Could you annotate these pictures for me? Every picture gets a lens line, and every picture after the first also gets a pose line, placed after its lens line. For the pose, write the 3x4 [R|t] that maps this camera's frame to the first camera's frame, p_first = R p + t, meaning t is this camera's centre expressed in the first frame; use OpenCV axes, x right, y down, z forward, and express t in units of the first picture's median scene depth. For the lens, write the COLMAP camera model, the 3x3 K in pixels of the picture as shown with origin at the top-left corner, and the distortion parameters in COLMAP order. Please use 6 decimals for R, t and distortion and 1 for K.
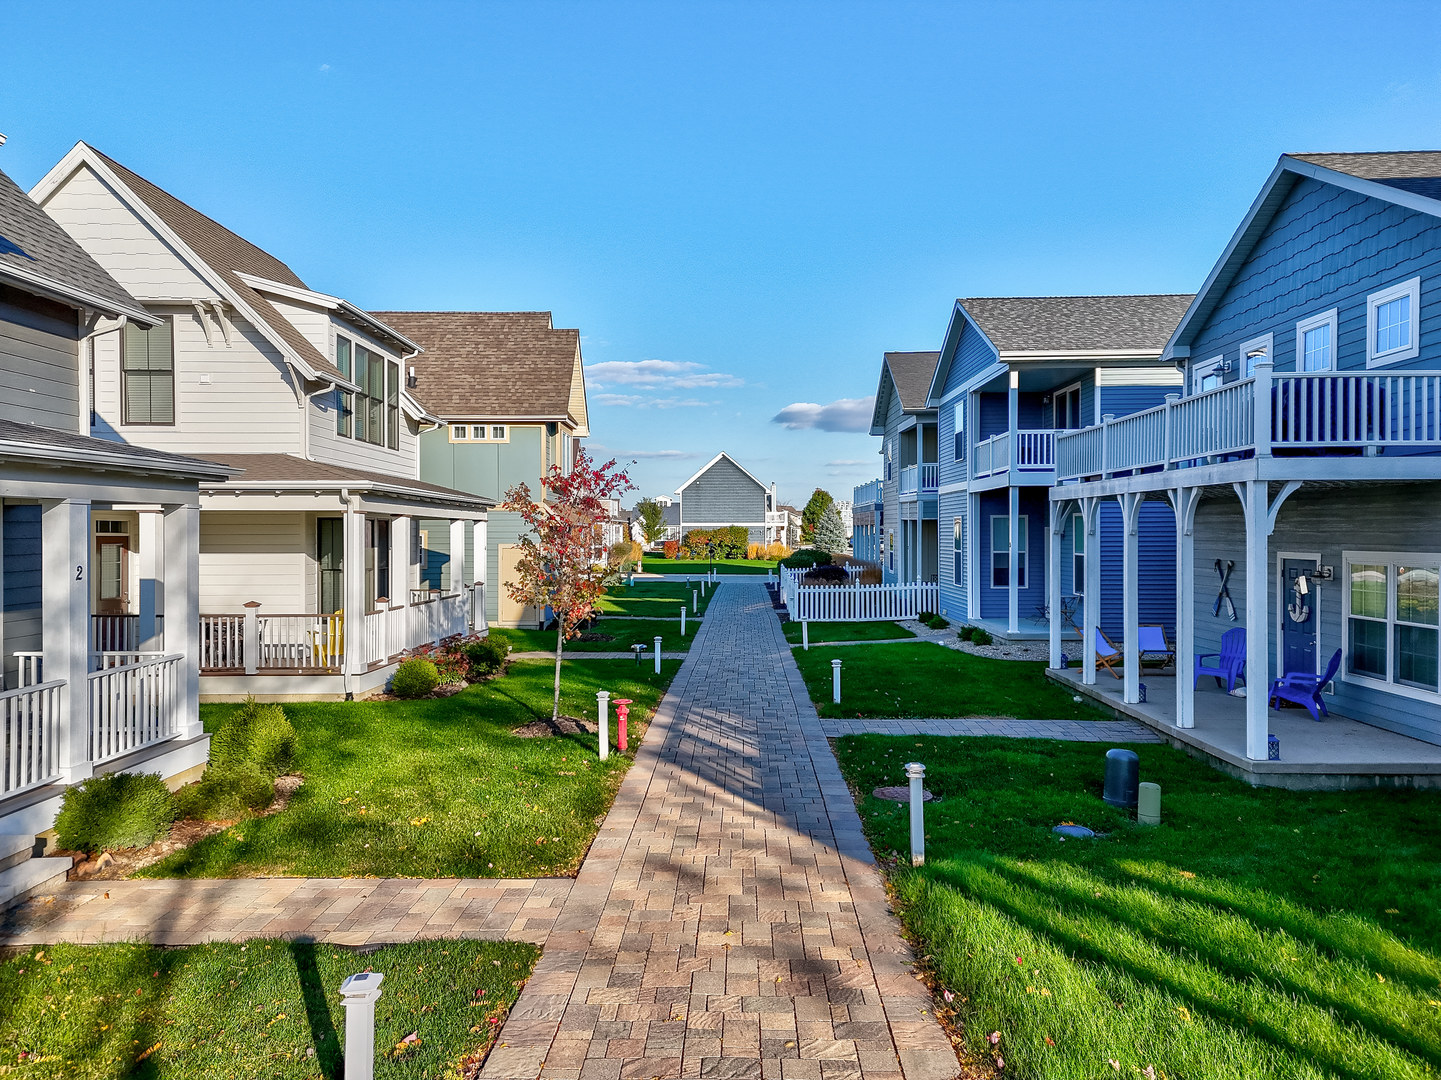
lens RADIAL K [[1008.0, 0, 720.5], [0, 1008.0, 538.5], [0, 0, 1]] dist [0.056911, -0.014776]
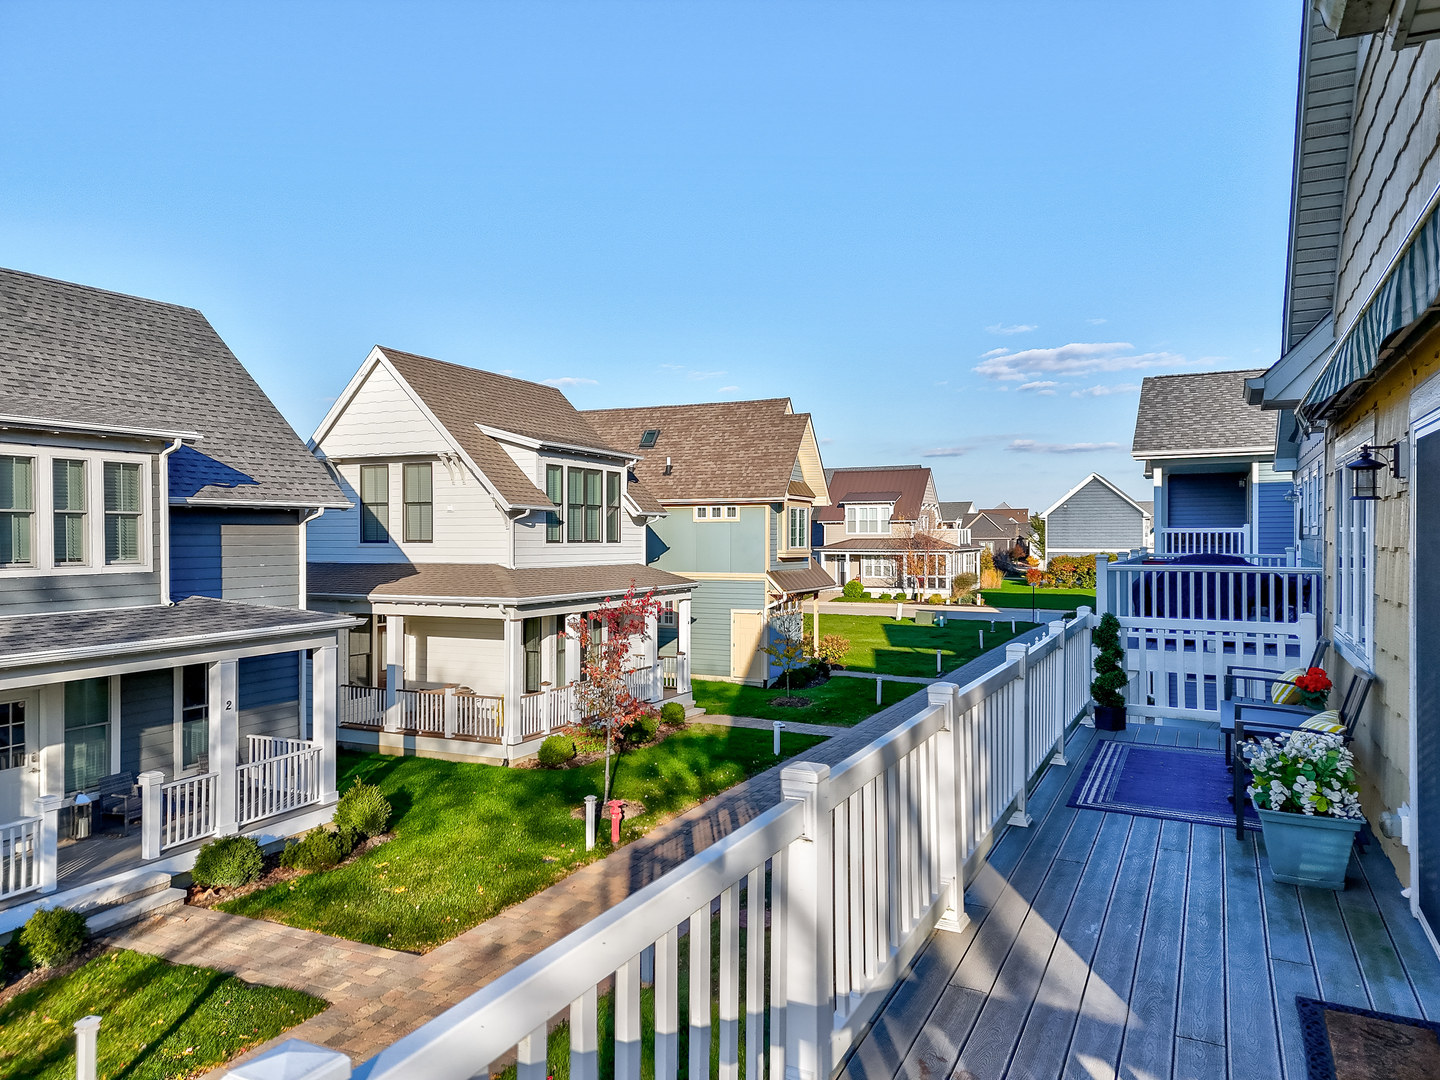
lens RADIAL K [[1007.3, 0, 715.4], [0, 1007.3, 538.4], [0, 0, 1]] dist [0.056911, -0.014776]
pose [[0.908067, 0.001402, -0.418823, 0.374044], [-0.001609, 0.999999, -0.000140, -0.116319], [0.418822, 0.000801, 0.908068, -0.066972]]
